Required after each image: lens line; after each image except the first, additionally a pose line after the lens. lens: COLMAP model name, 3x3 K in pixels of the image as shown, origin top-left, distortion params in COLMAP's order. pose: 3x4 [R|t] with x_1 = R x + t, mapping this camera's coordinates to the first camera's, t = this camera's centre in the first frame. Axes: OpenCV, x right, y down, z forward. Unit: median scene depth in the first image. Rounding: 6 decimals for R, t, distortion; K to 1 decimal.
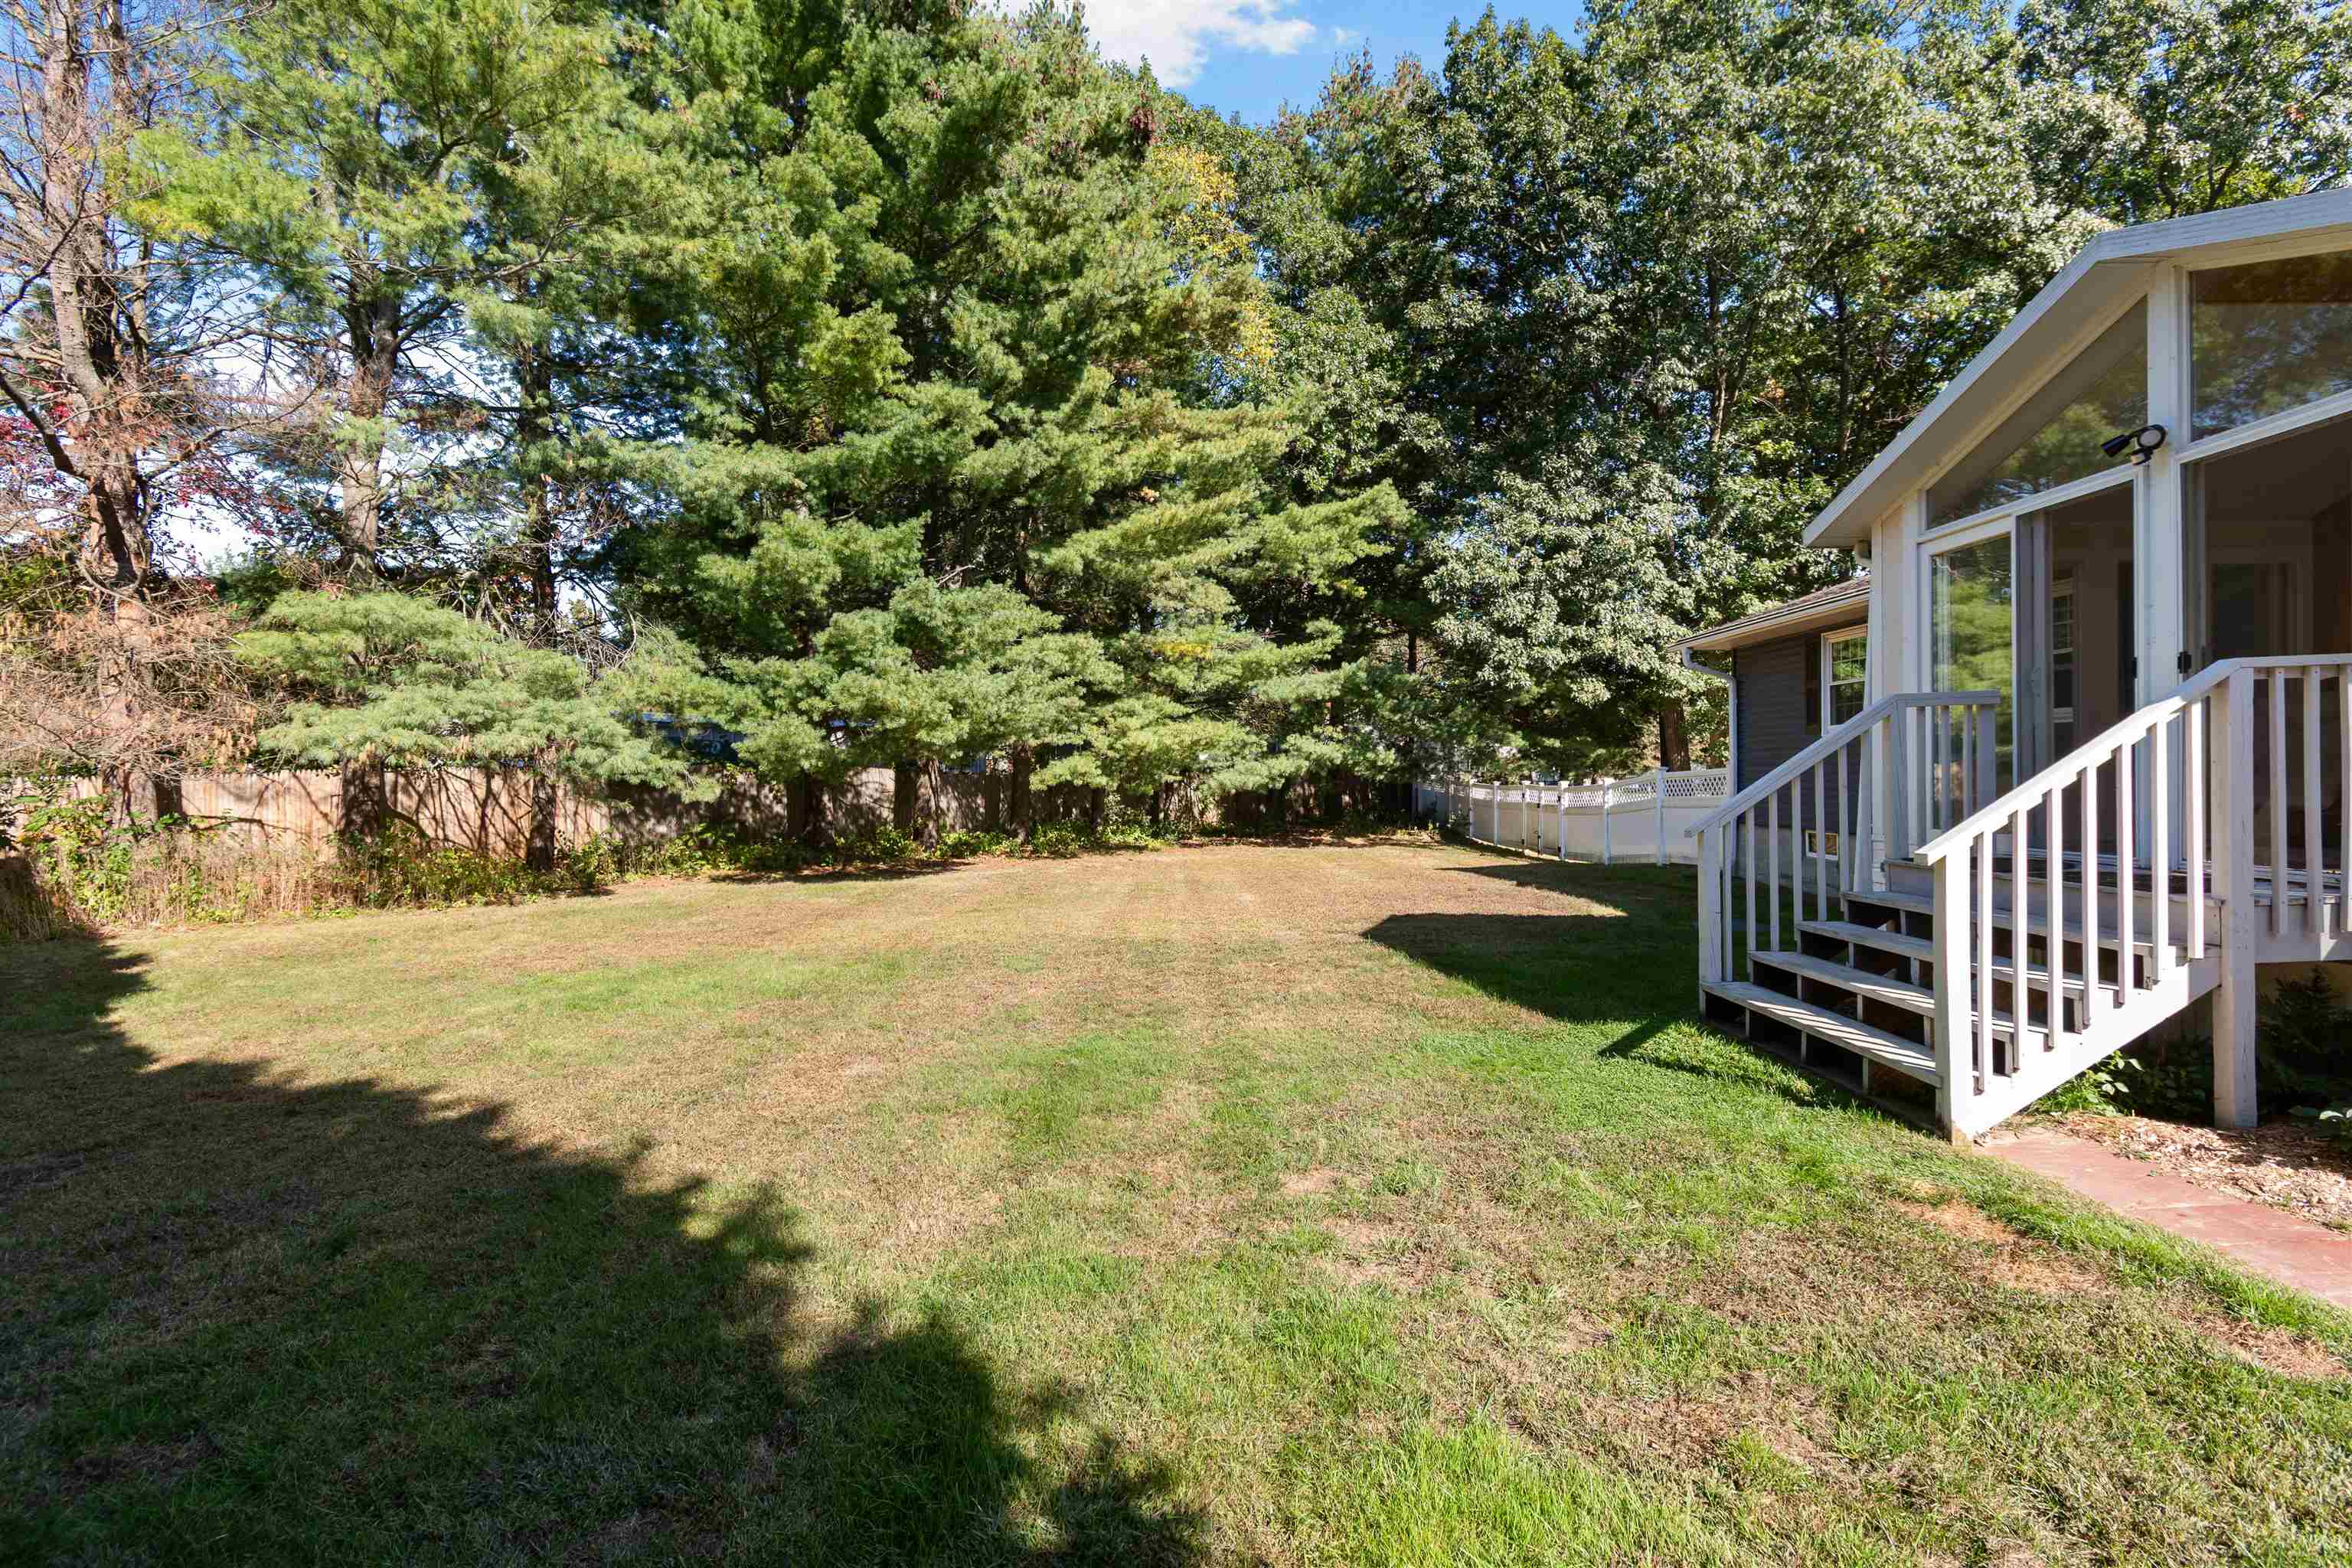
lens RADIAL K [[1137.8, 0, 1186.3], [0, 1137.8, 769.9], [0, 0, 1]] dist [0.002343, -0.006420]
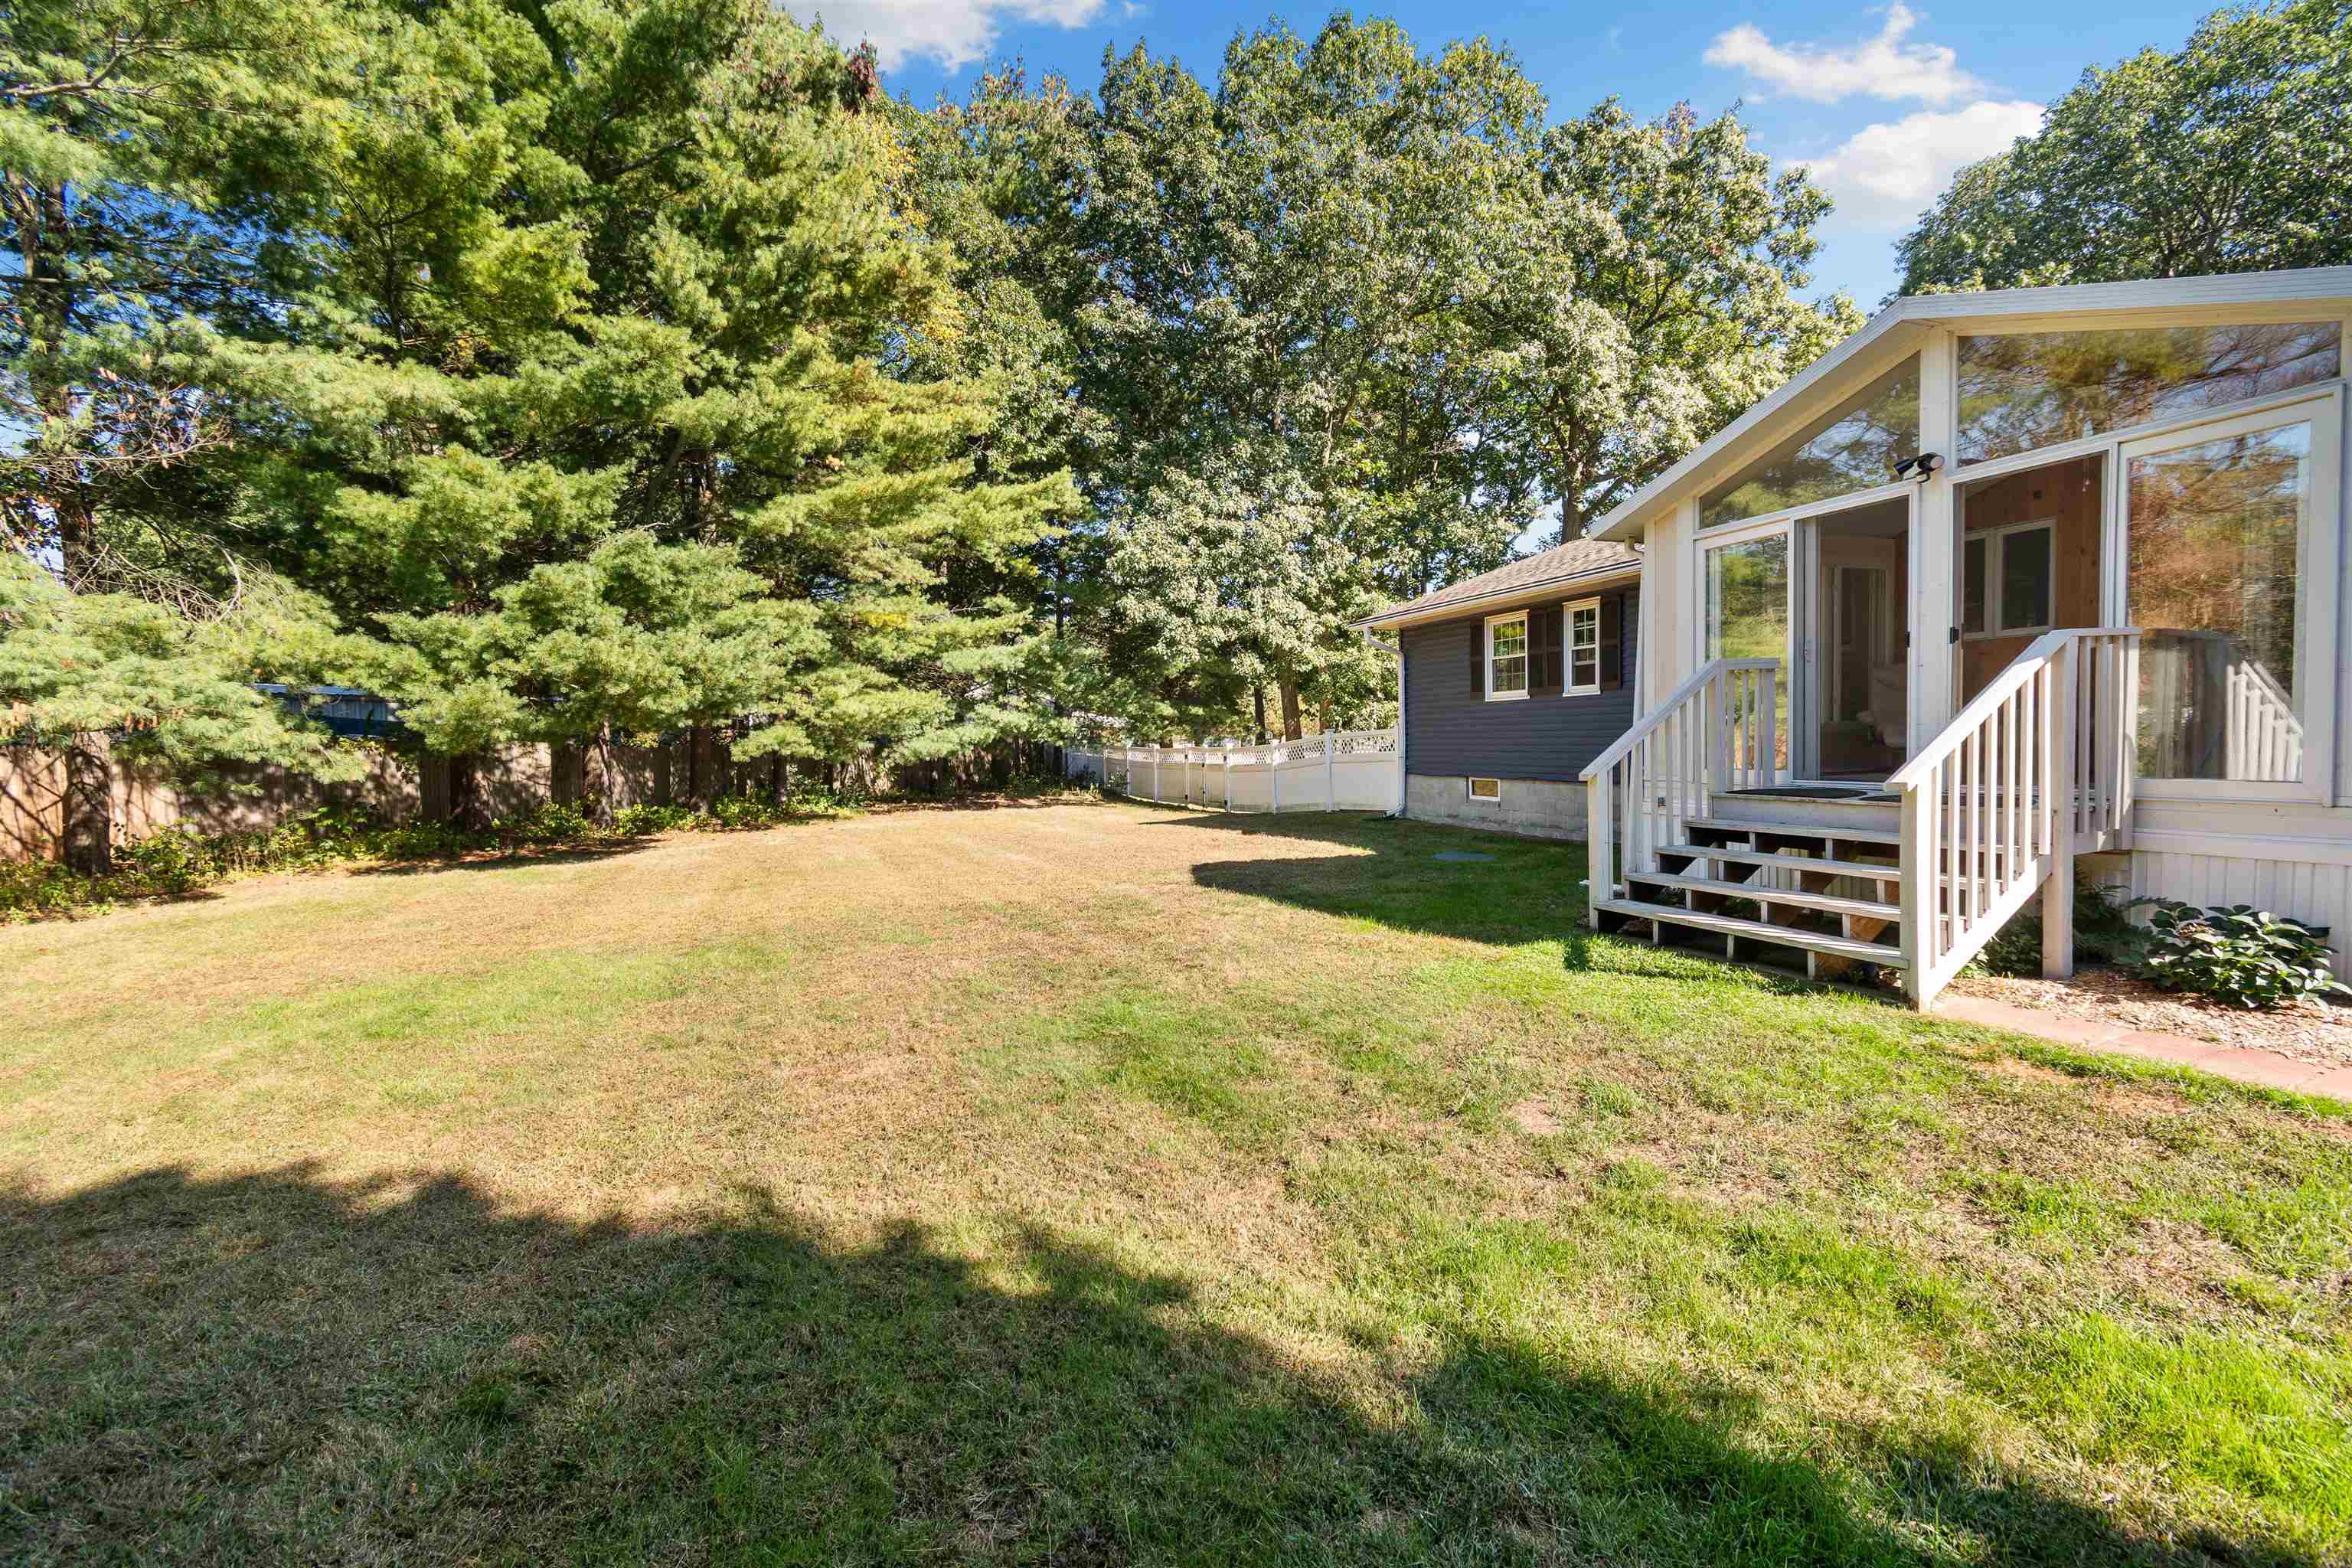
lens RADIAL K [[1028.3, 0, 1179.3], [0, 1028.3, 779.9], [0, 0, 1]] dist [-0.000763, -0.000733]
pose [[0.932756, -0.028852, 0.359351, -0.107998], [0.014673, 0.999005, 0.042122, 0.002784], [-0.360209, -0.034017, 0.932251, 0.053808]]
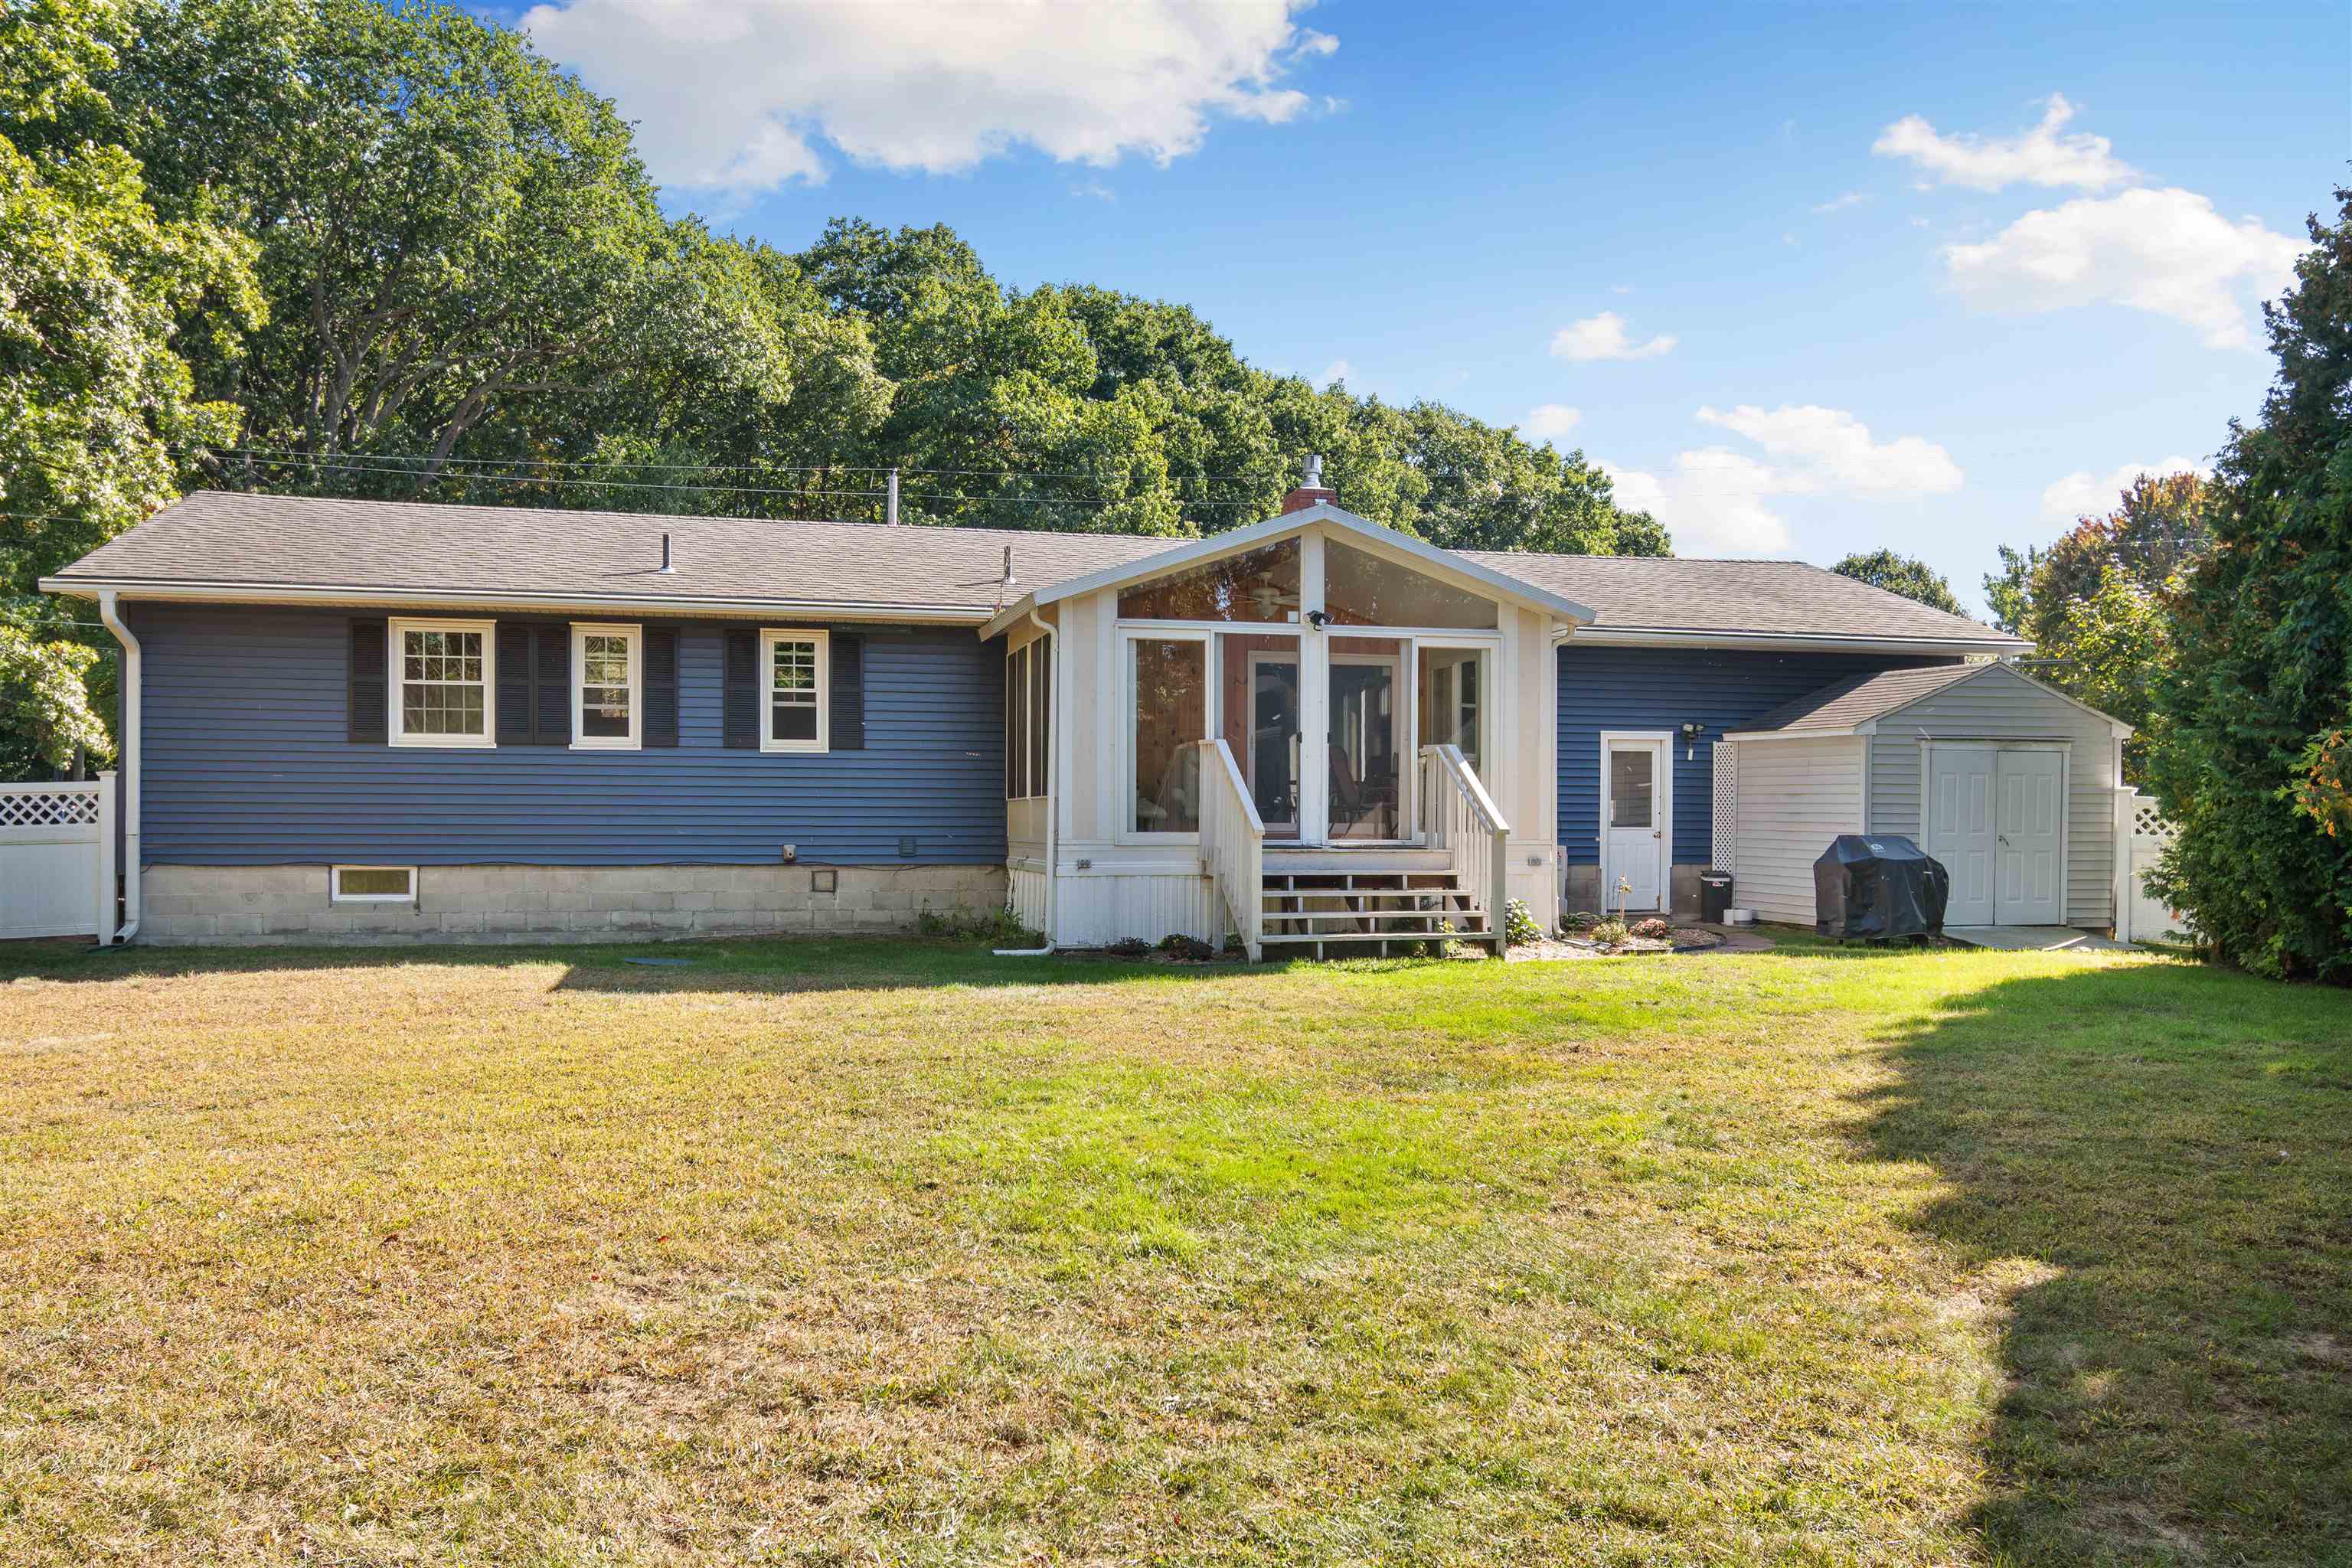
lens RADIAL K [[1778.9, 0, 1174.6], [0, 1778.9, 820.7], [0, 0, 1]] dist [-0.000016, -0.006779]
pose [[-0.242298, 0.006345, 0.970181, -0.545429], [-0.007861, 0.999933, -0.008503, 0.020266], [-0.970170, -0.009687, -0.242232, 0.536322]]
